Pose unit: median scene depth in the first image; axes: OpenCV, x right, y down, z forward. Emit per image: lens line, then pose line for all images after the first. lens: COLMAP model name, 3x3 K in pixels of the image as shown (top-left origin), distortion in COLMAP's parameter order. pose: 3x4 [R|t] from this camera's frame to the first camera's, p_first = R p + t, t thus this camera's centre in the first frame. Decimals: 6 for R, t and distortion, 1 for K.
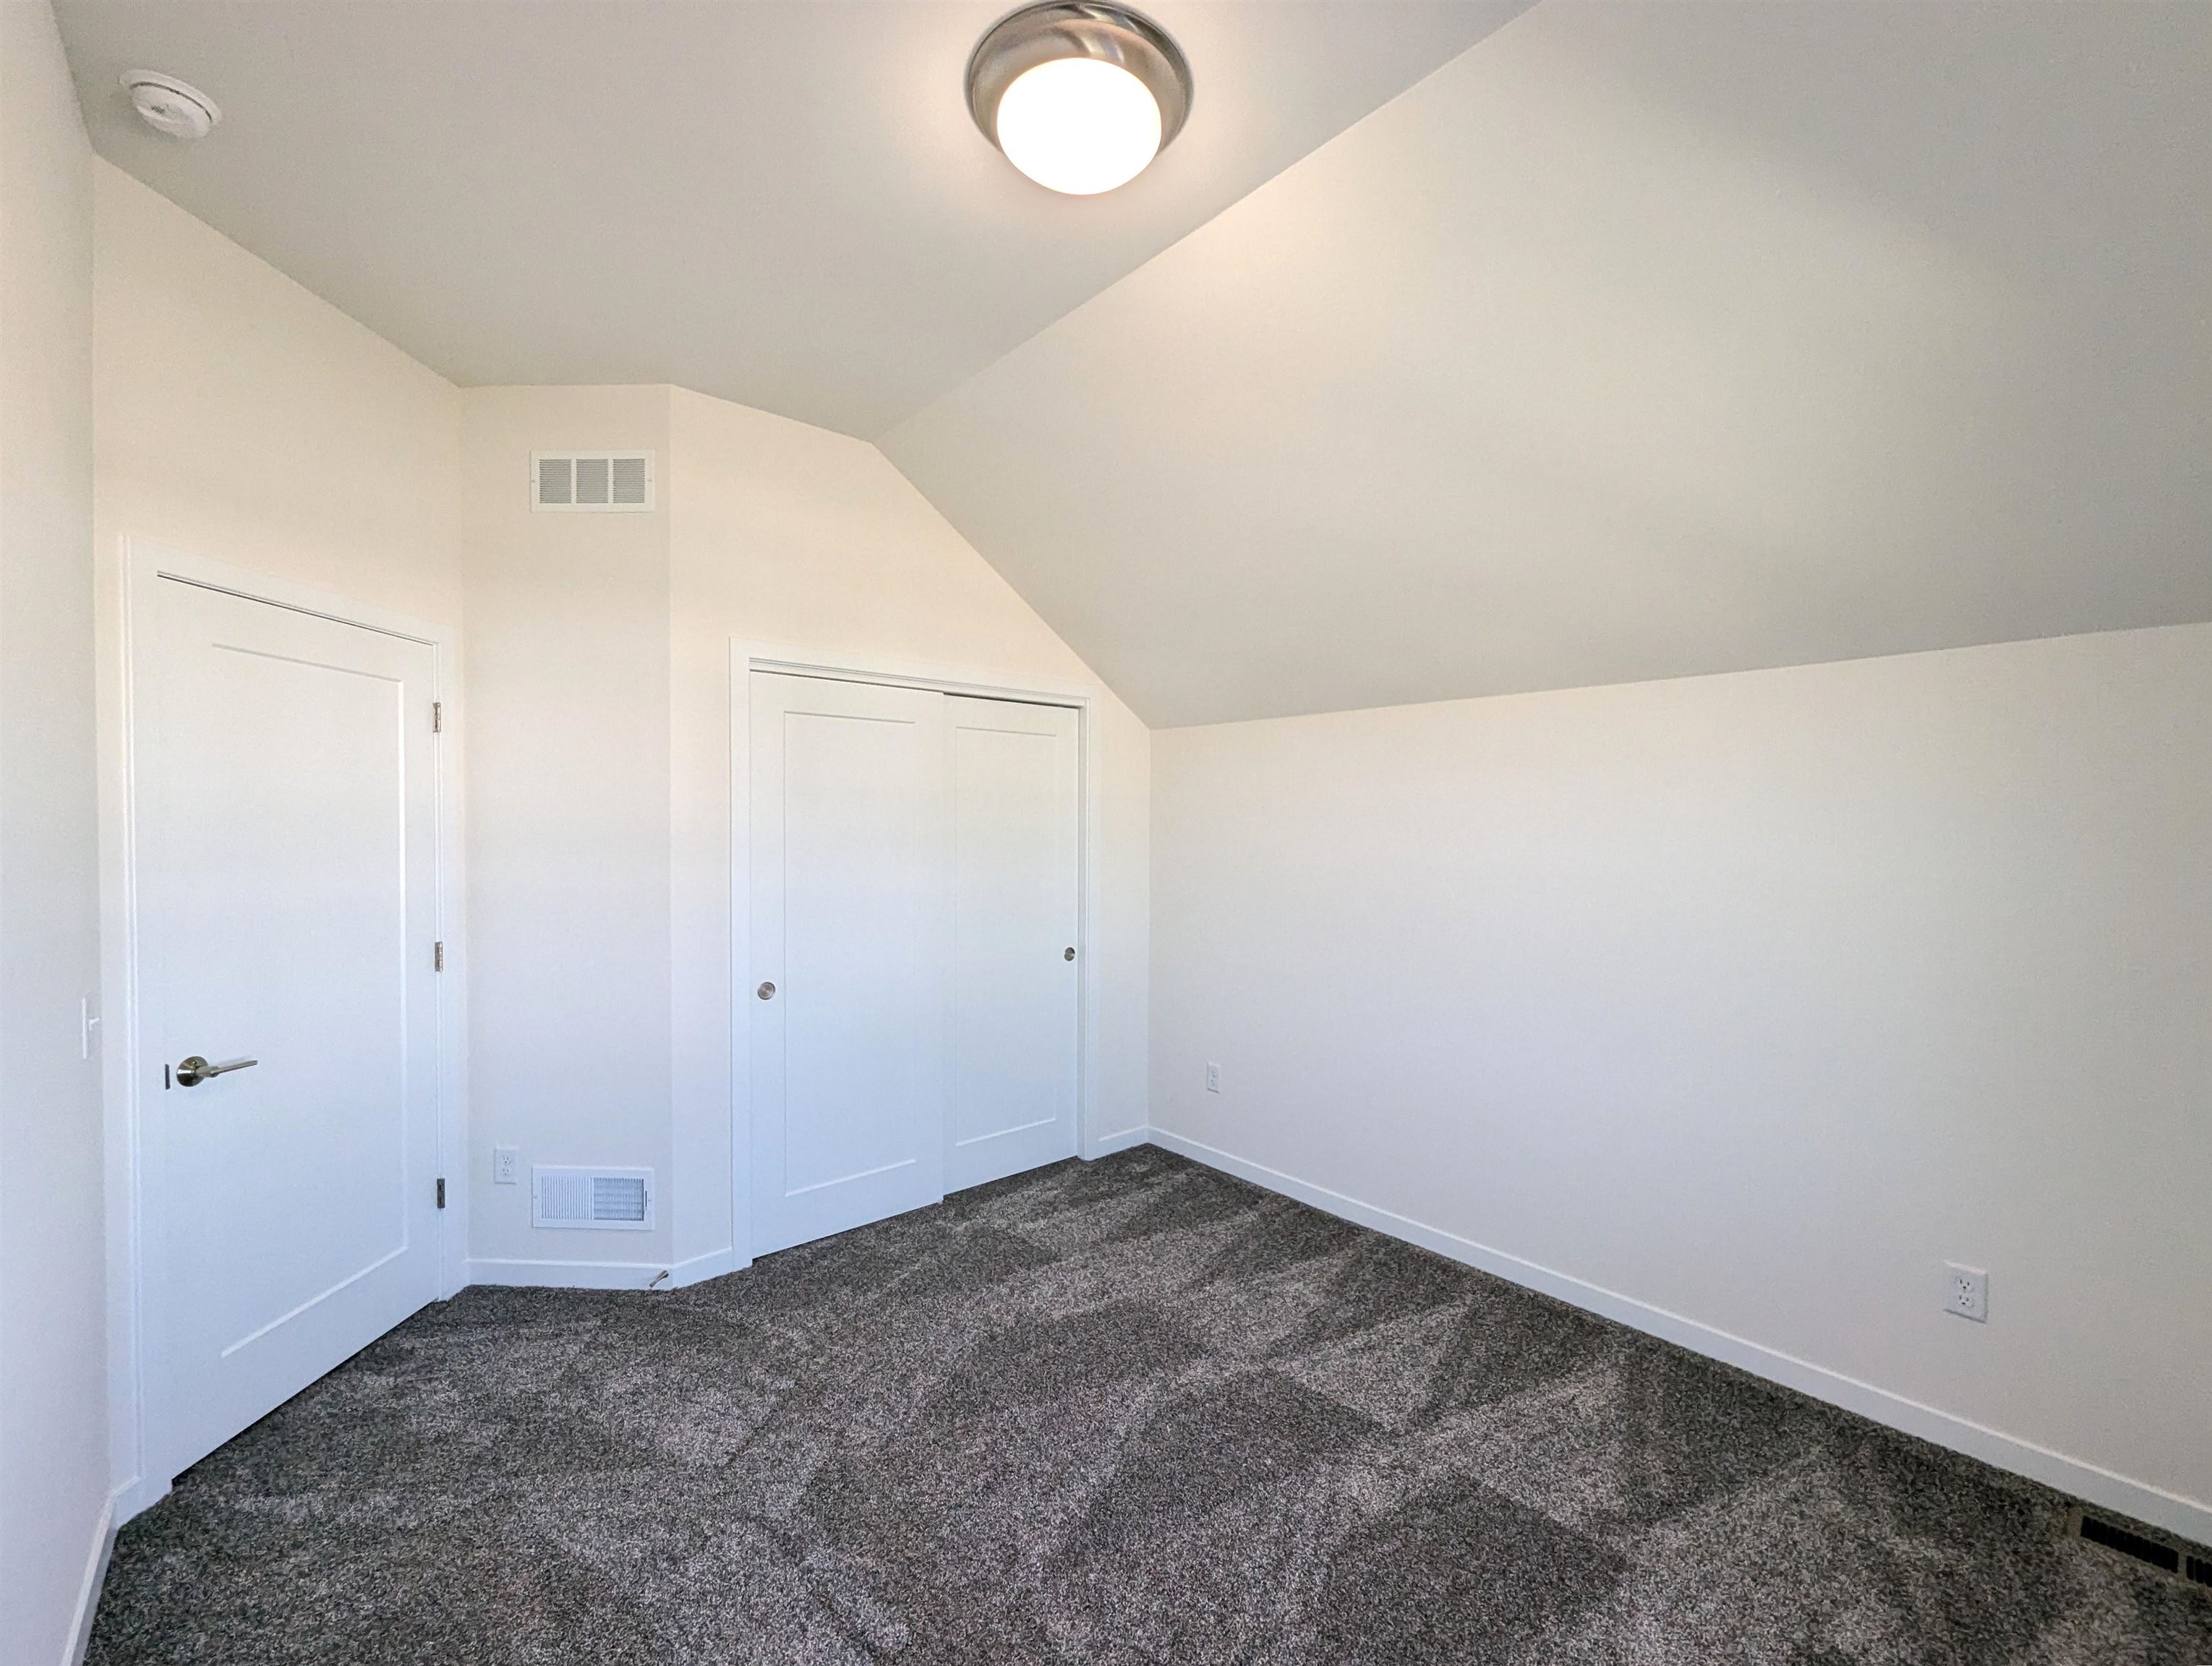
lens RADIAL K [[928.2, 0, 1106.6], [0, 928.2, 842.9], [0, 0, 1]] dist [0.002801, 0.000419]
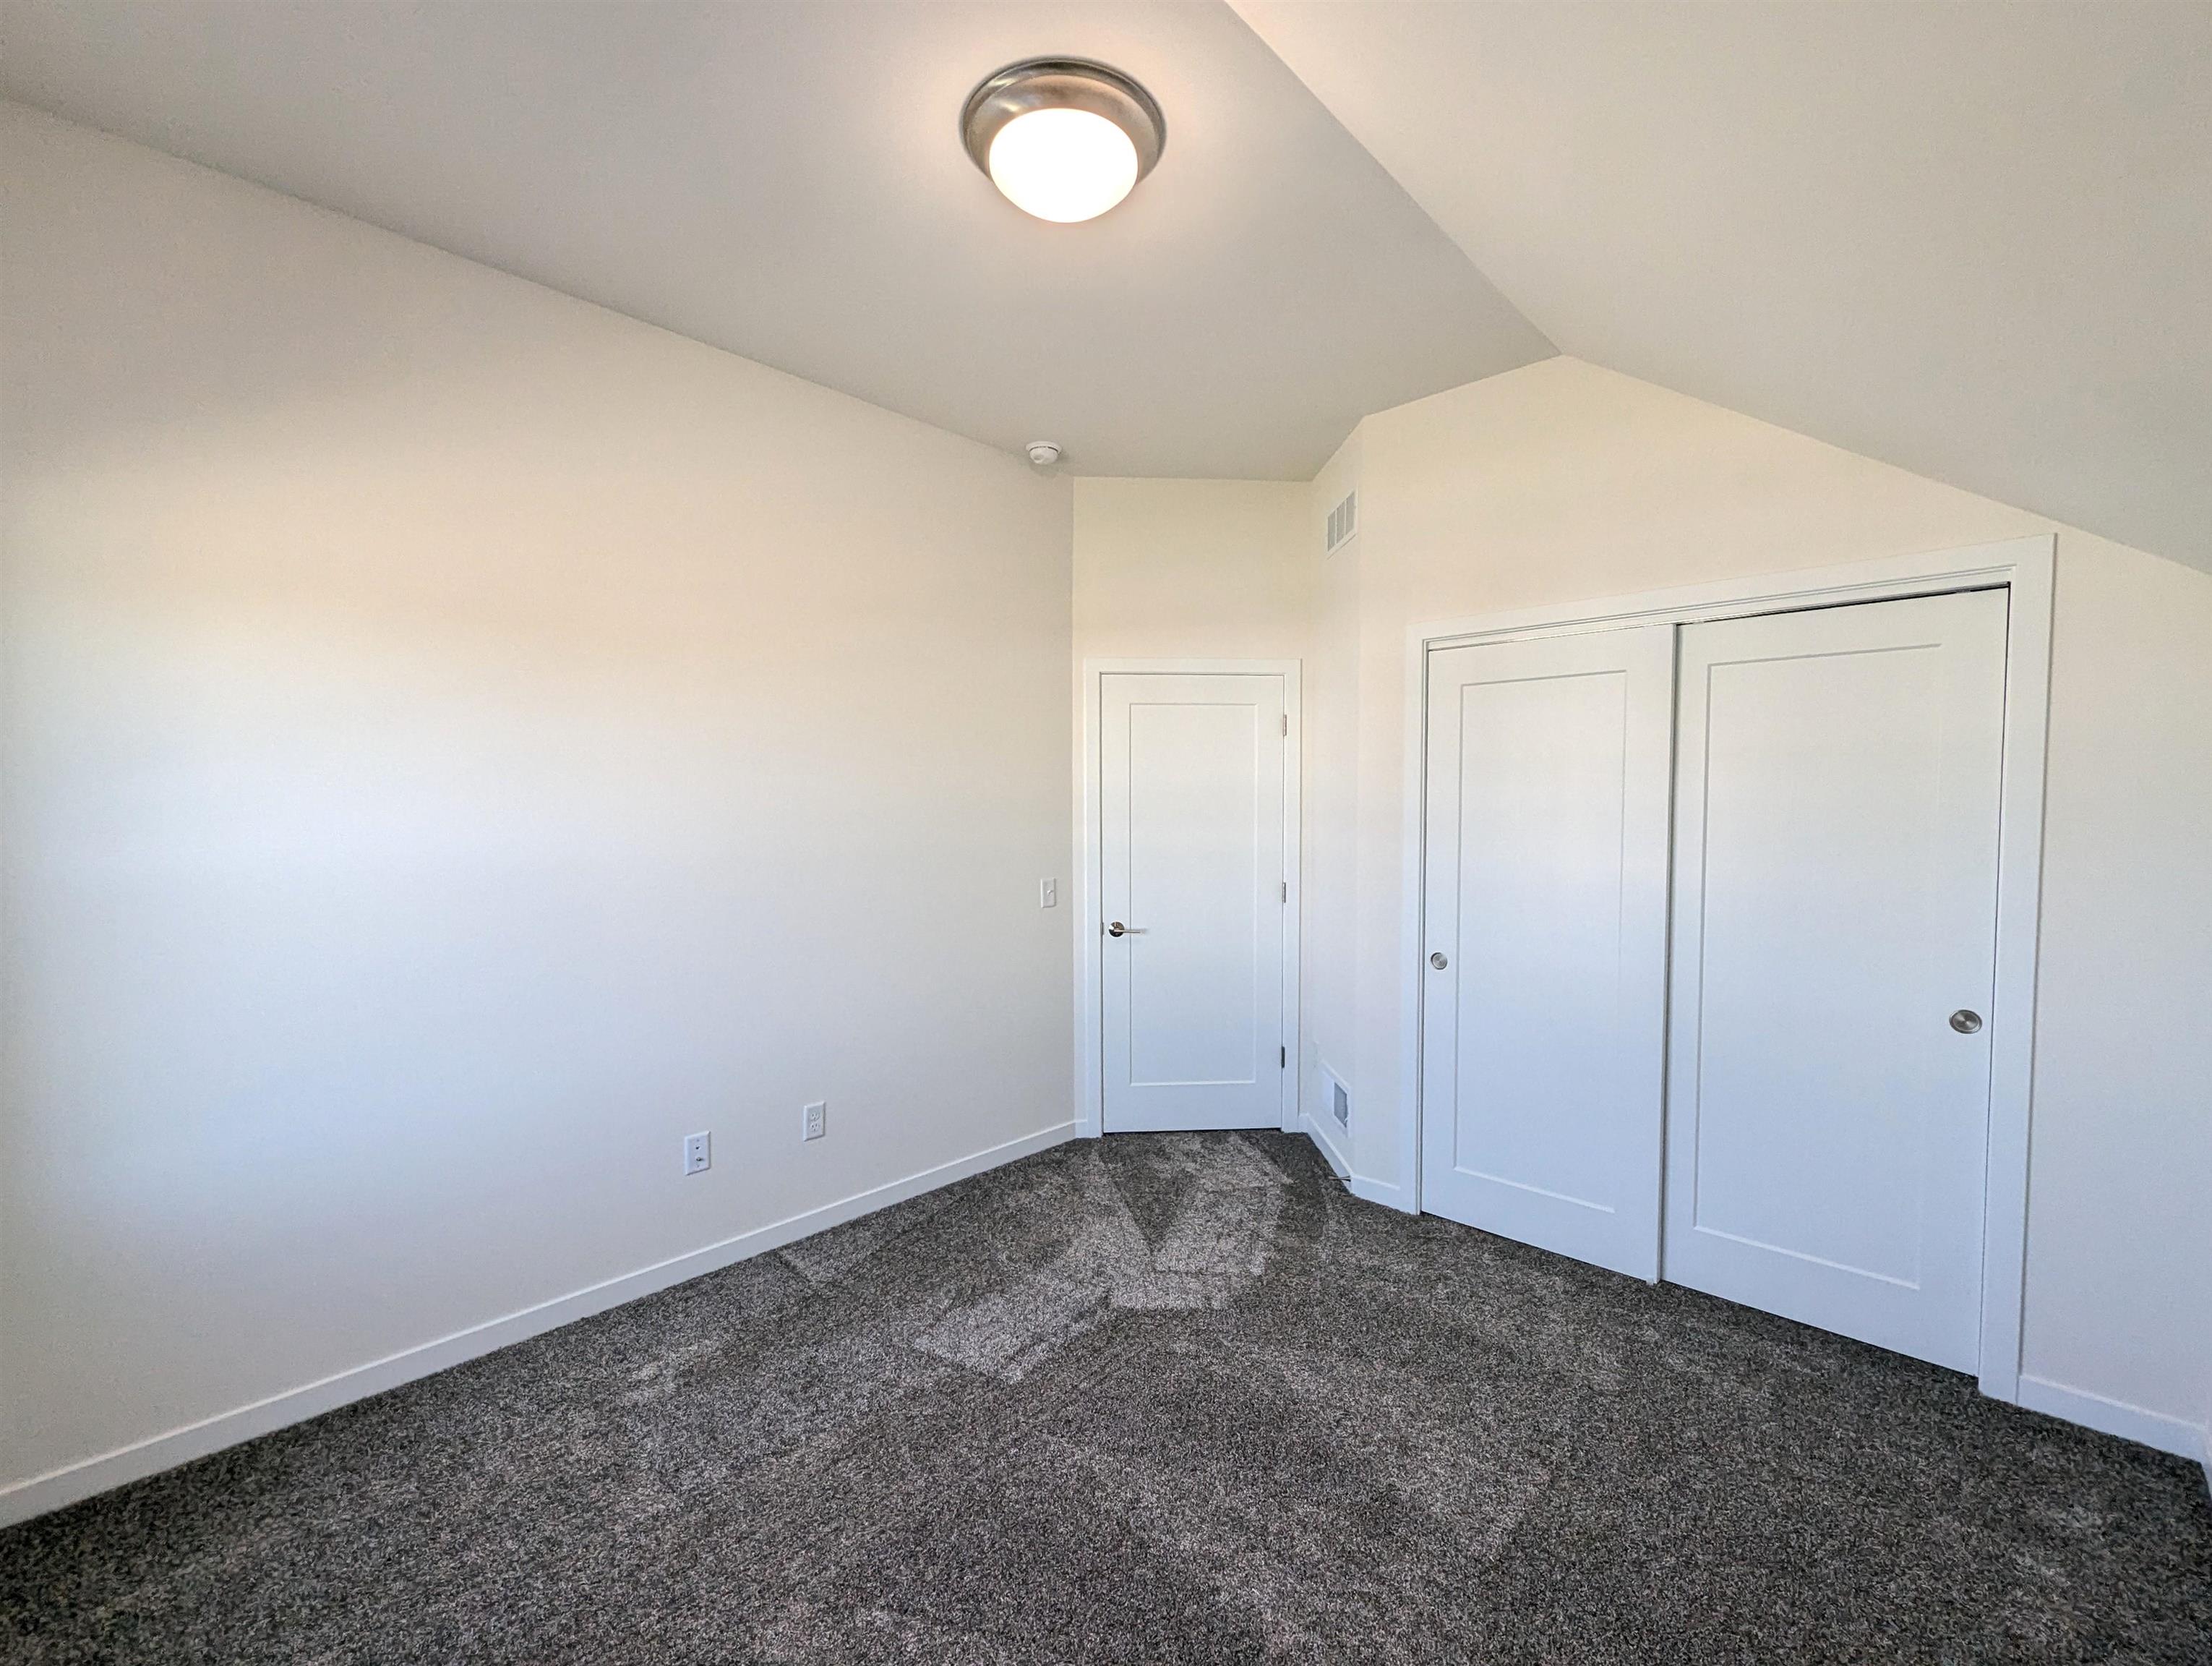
lens RADIAL K [[920.9, 0, 1105.0], [0, 920.9, 846.9], [0, 0, 1]] dist [0.004089, 0.000646]
pose [[0.101809, 0.045203, -0.993776, 0.697612], [-0.017204, 0.998898, 0.043674, -0.006158], [0.994655, 0.012651, 0.102475, 0.607707]]
